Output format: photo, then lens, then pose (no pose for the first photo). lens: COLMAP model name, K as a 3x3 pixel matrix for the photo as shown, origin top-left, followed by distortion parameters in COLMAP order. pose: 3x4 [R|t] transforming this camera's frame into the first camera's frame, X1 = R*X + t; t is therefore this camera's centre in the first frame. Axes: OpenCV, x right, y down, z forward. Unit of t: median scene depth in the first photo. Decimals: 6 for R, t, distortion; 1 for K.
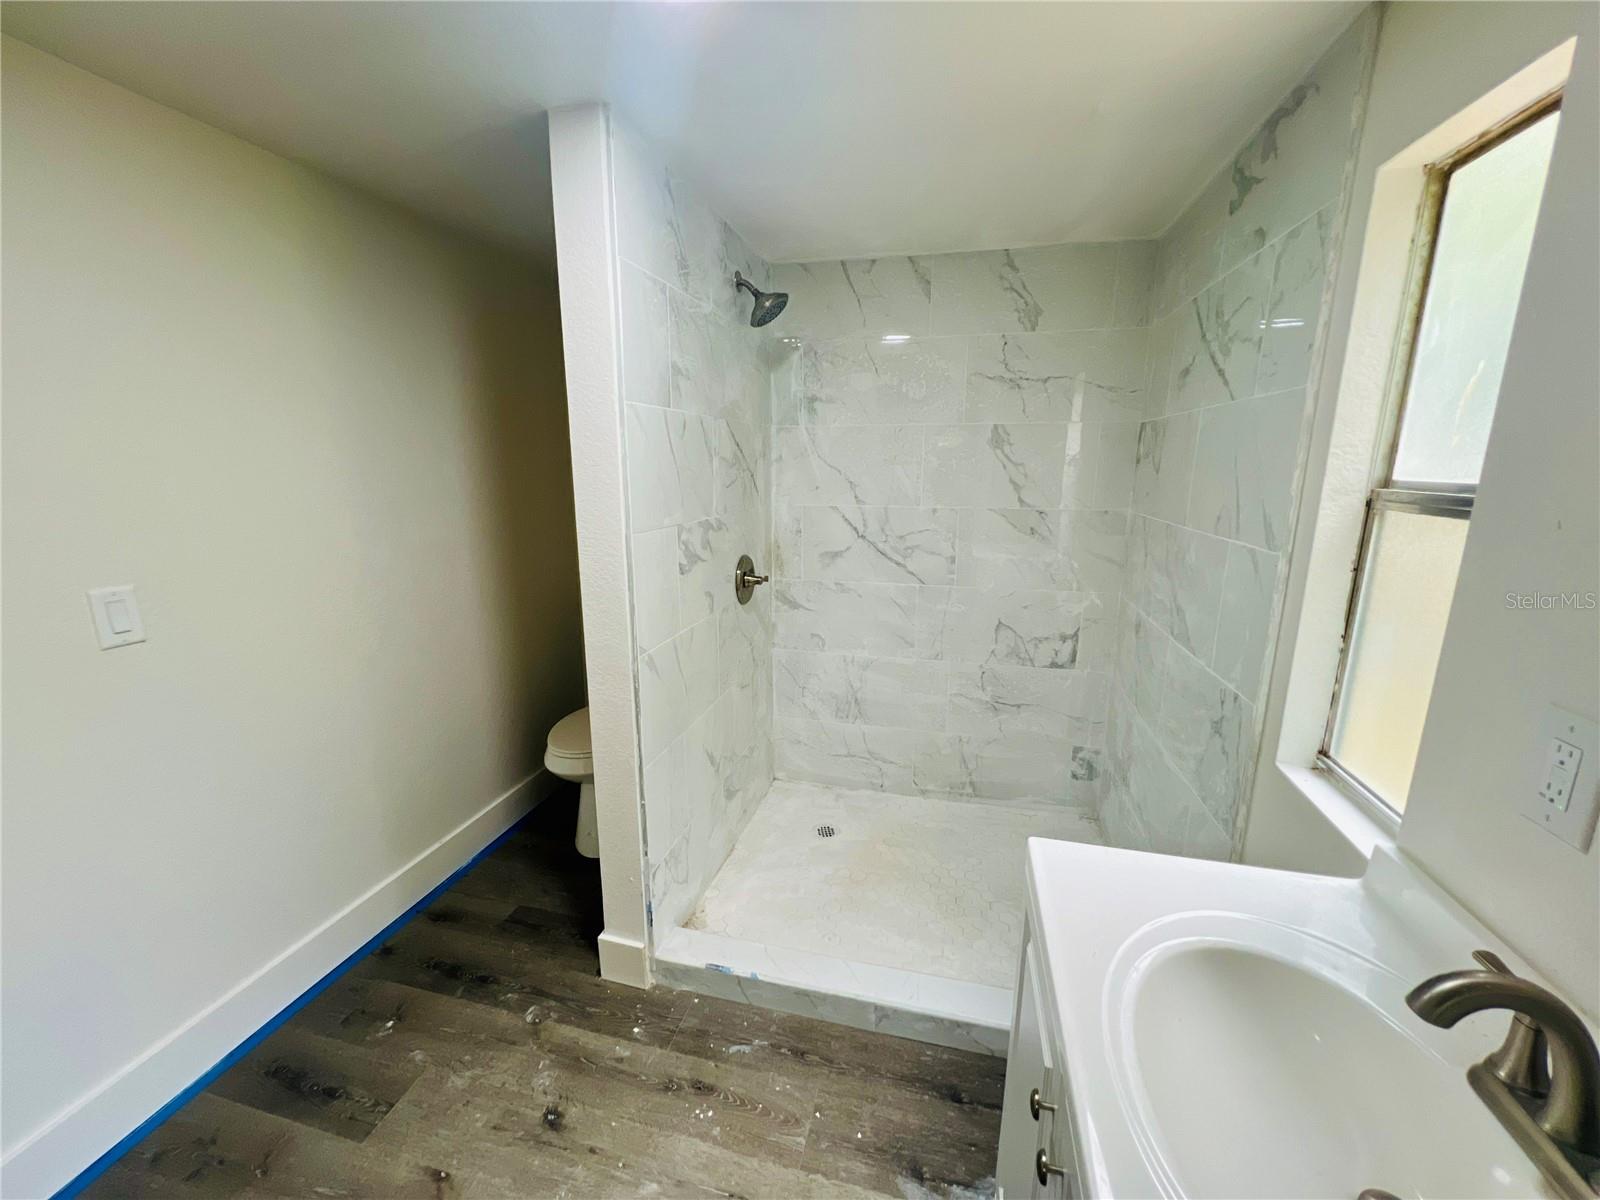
lens RADIAL K [[643.1, 0, 799.7], [0, 643.1, 598.4], [0, 0, 1]] dist [-0.001083, 0.000047]
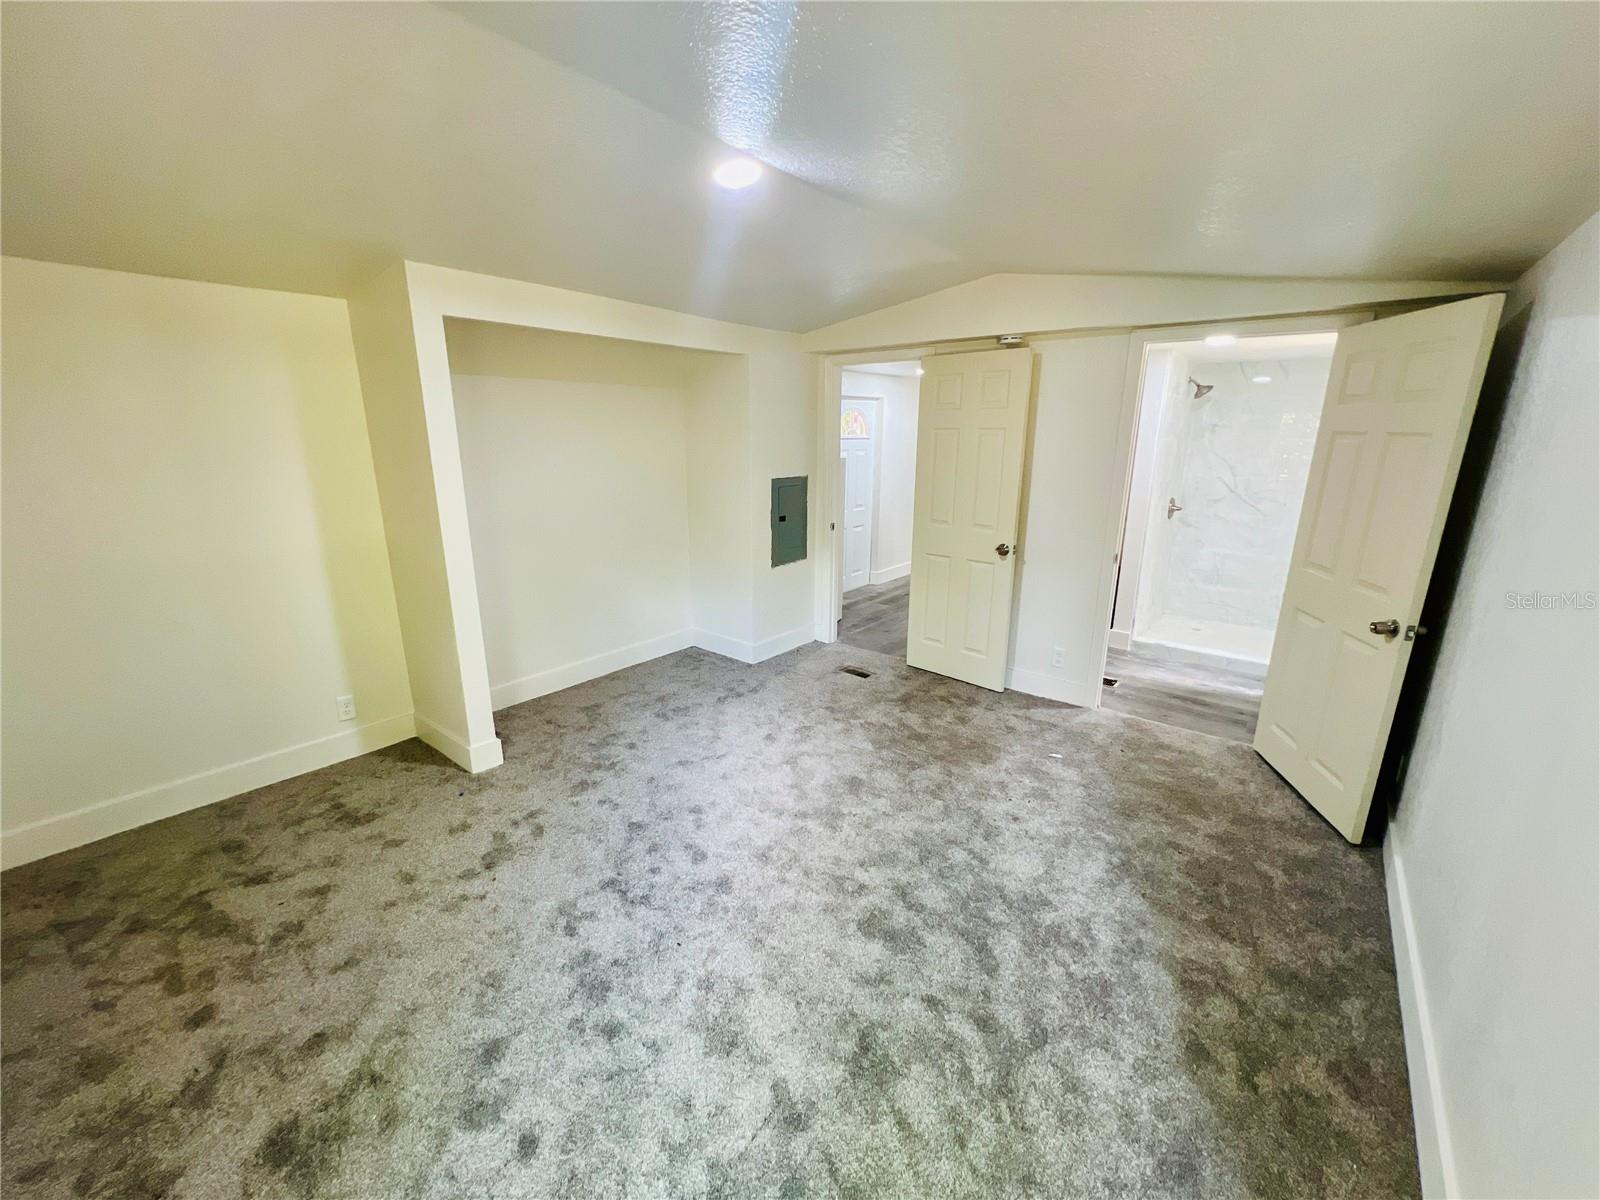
lens RADIAL K [[643.8, 0, 802.7], [0, 643.8, 601.1], [0, 0, 1]] dist [-0.000342, -0.000012]
pose [[0.909758, 0.104856, -0.401679, -0.297880], [-0.086241, 0.994203, 0.064206, 0.241138], [0.406083, -0.023771, 0.913527, -1.480775]]
